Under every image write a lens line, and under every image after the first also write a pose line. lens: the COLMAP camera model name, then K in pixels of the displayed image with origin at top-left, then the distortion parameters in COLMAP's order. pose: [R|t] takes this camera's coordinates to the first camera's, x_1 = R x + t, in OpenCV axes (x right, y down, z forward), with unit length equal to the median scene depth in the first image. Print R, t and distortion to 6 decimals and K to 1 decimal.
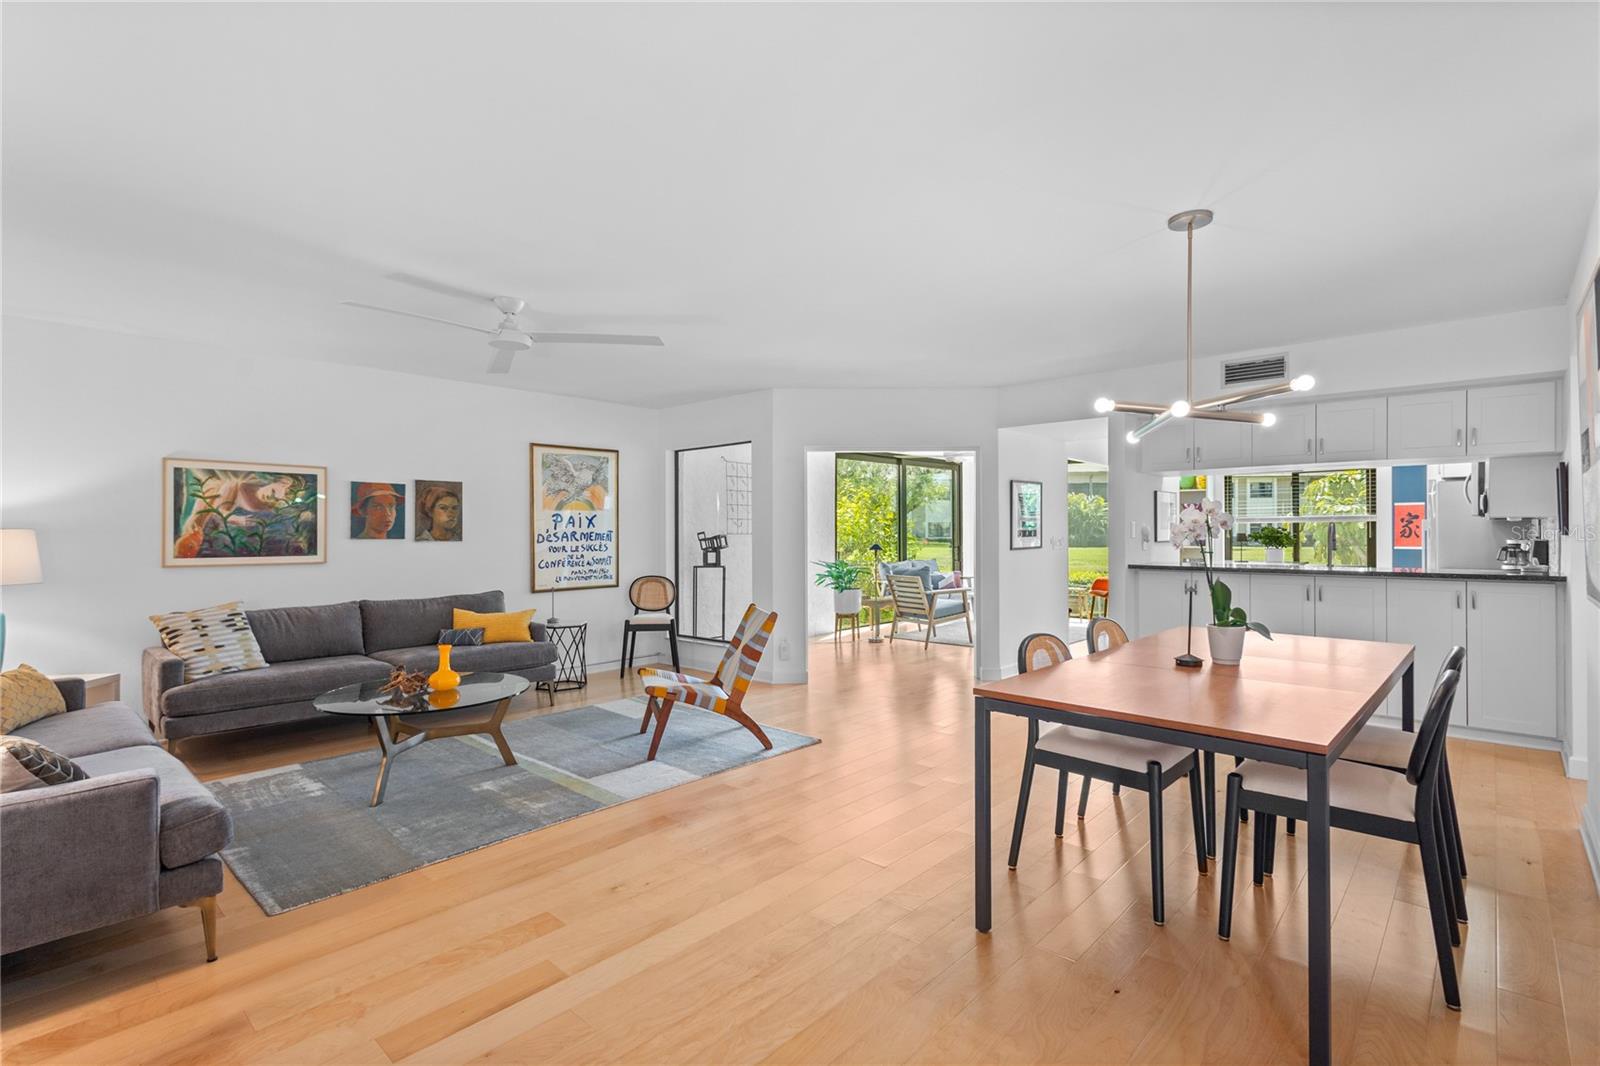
lens RADIAL K [[747.1, 0, 800.0], [0, 747.1, 533.0], [0, 0, 1]] dist [0.009659, -0.000582]
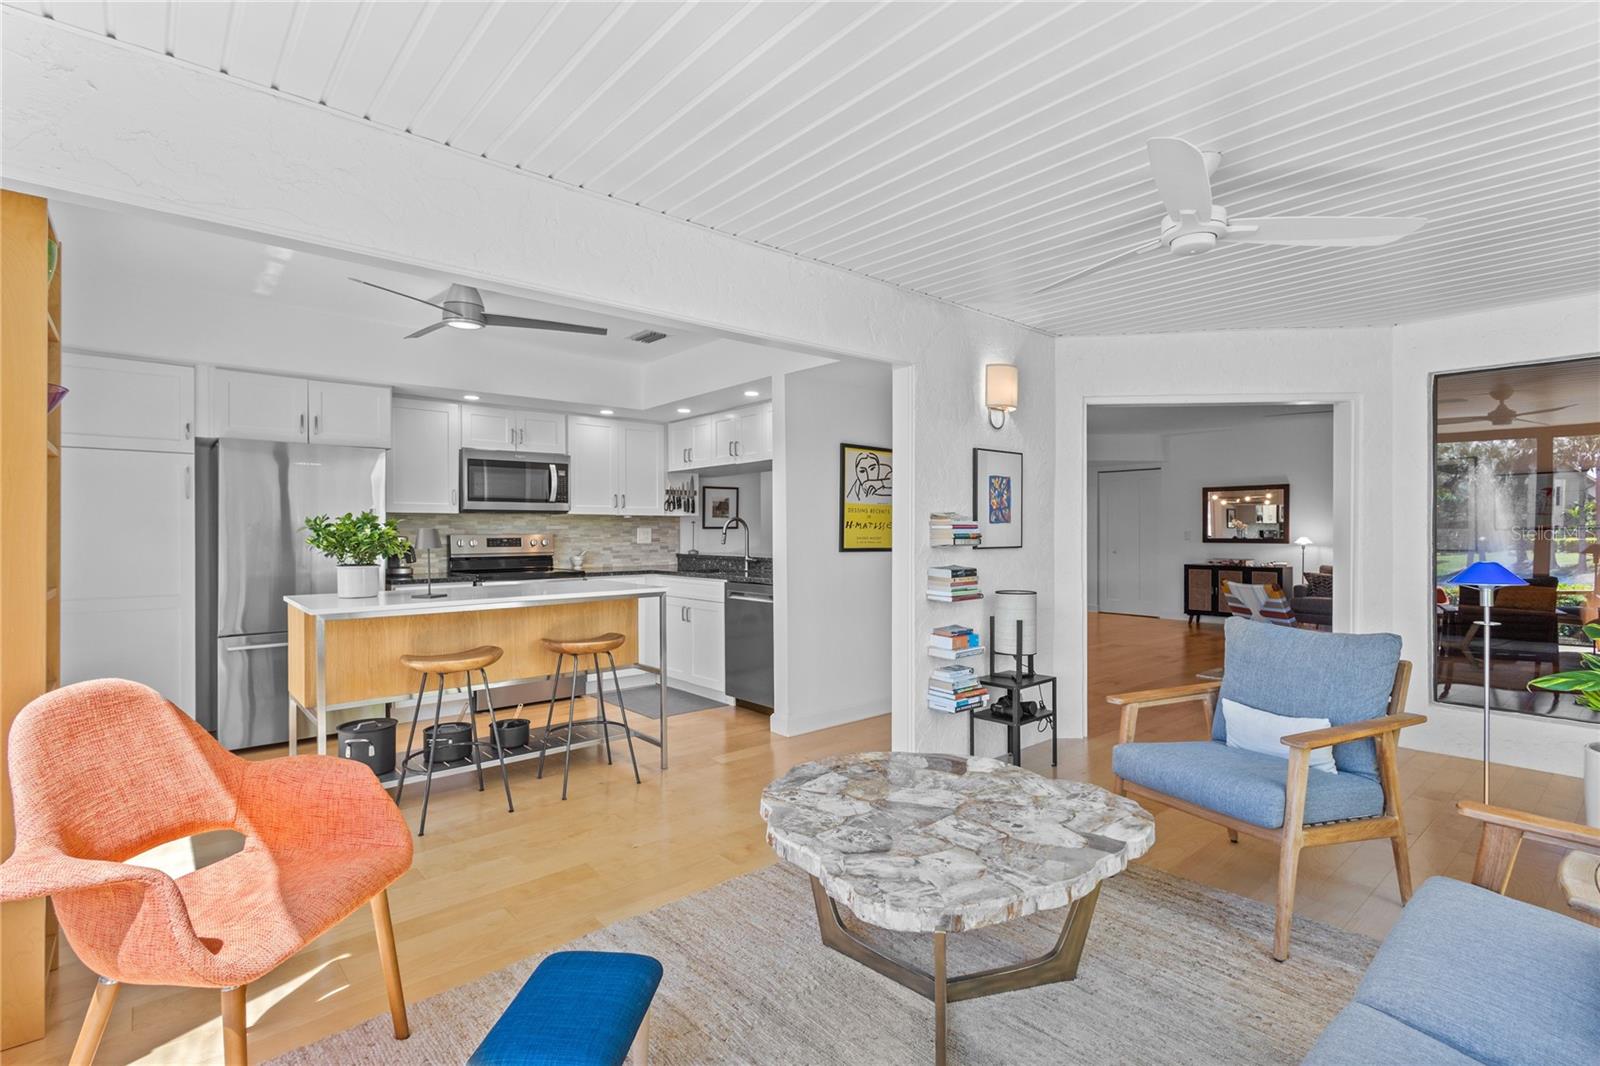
lens RADIAL K [[749.0, 0, 795.9], [0, 749.0, 537.4], [0, 0, 1]] dist [0.001213, -0.000107]
pose [[-0.992728, 0.002347, 0.120358, 0.328695], [0.003942, 0.999908, 0.013012, 0.000104], [-0.120317, 0.013392, -0.992645, 1.354951]]
